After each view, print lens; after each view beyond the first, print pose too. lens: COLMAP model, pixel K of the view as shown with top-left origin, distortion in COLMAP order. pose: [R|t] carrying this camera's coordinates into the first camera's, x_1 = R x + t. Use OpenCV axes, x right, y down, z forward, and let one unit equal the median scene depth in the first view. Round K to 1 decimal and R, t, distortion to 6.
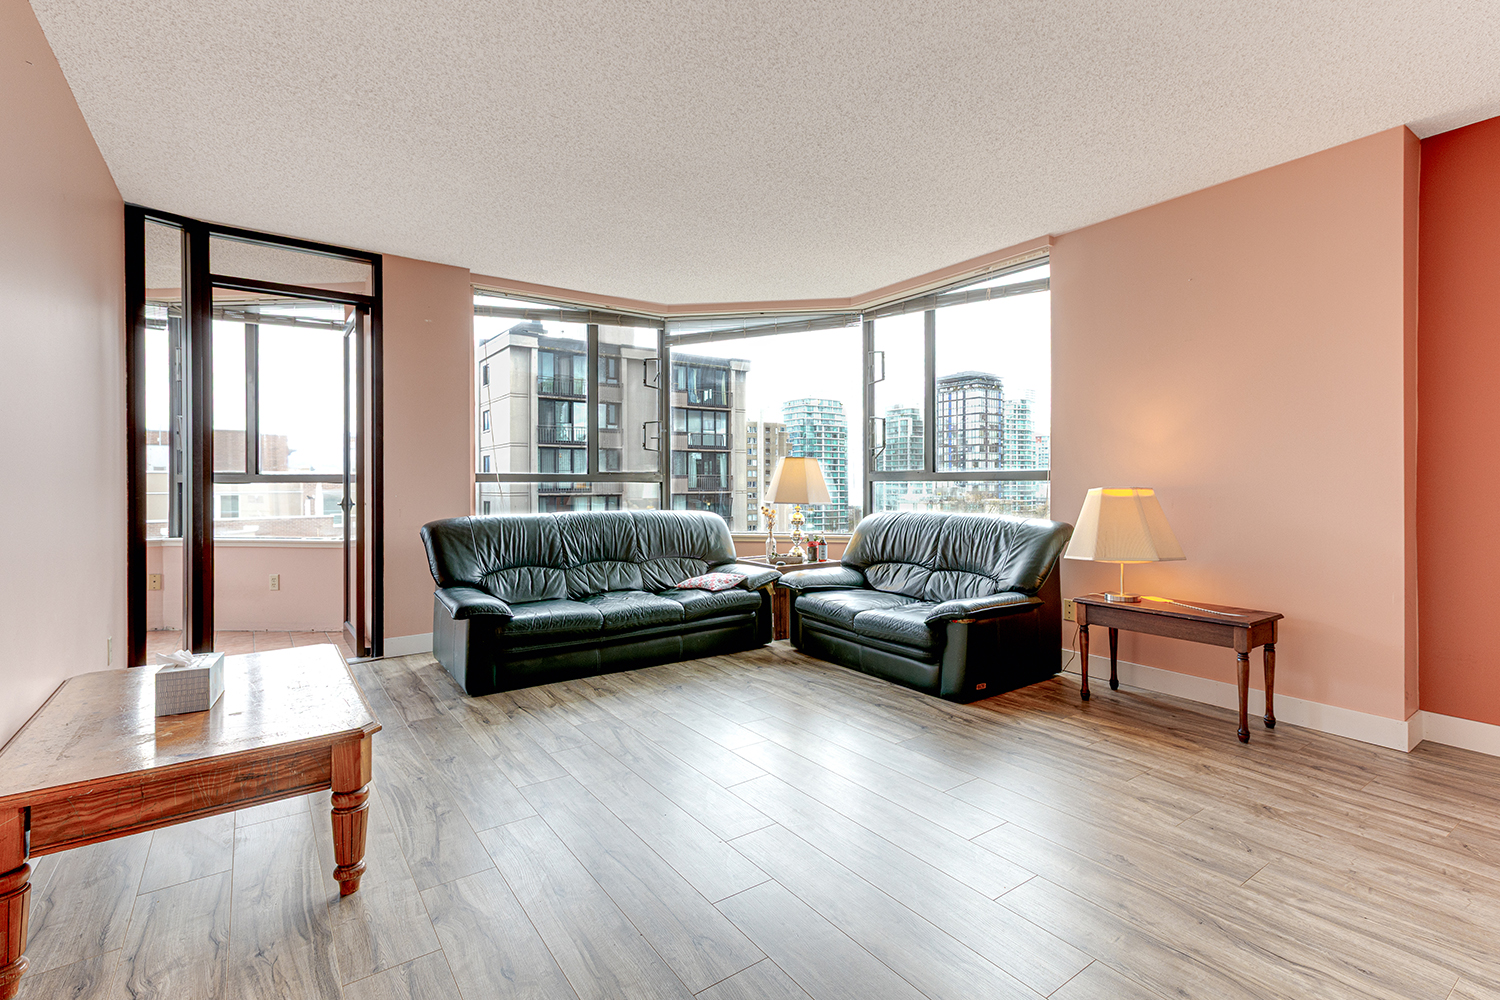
lens RADIAL K [[686.3, 0, 739.7], [0, 686.3, 493.5], [0, 0, 1]] dist [0.023780, 0.001012]
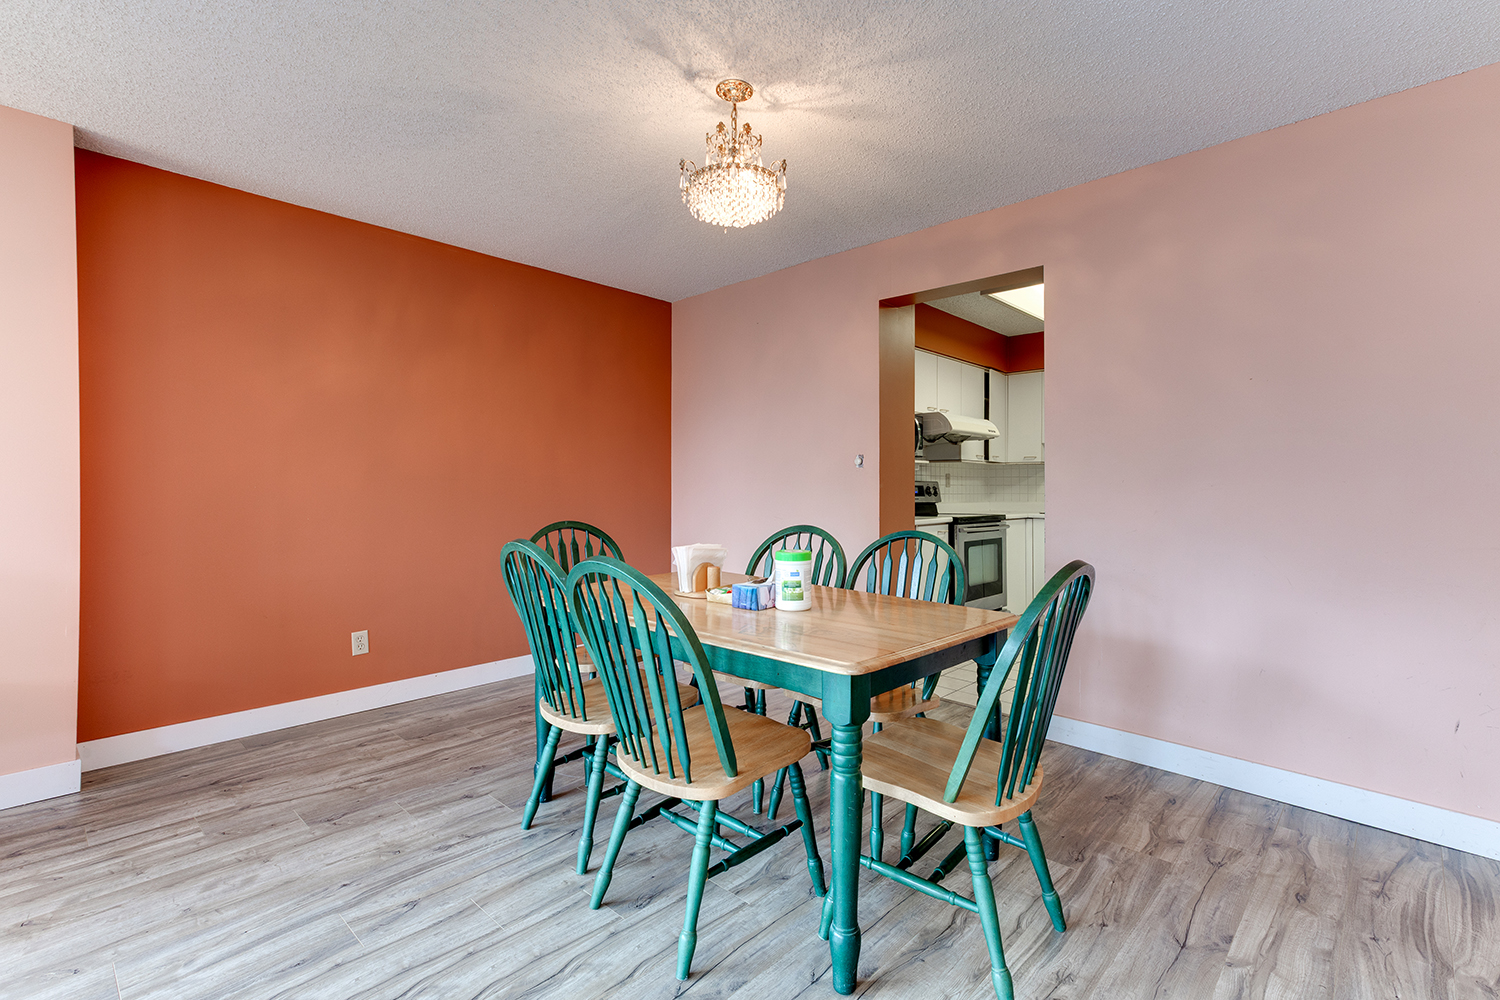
lens RADIAL K [[686.3, 0, 774.4], [0, 686.3, 497.8], [0, 0, 1]] dist [0.023780, 0.001012]
pose [[-0.211734, -0.007287, 0.977300, -0.118010], [0.025147, 0.999601, 0.012901, -0.009988], [-0.977004, 0.027308, -0.211466, 0.197164]]
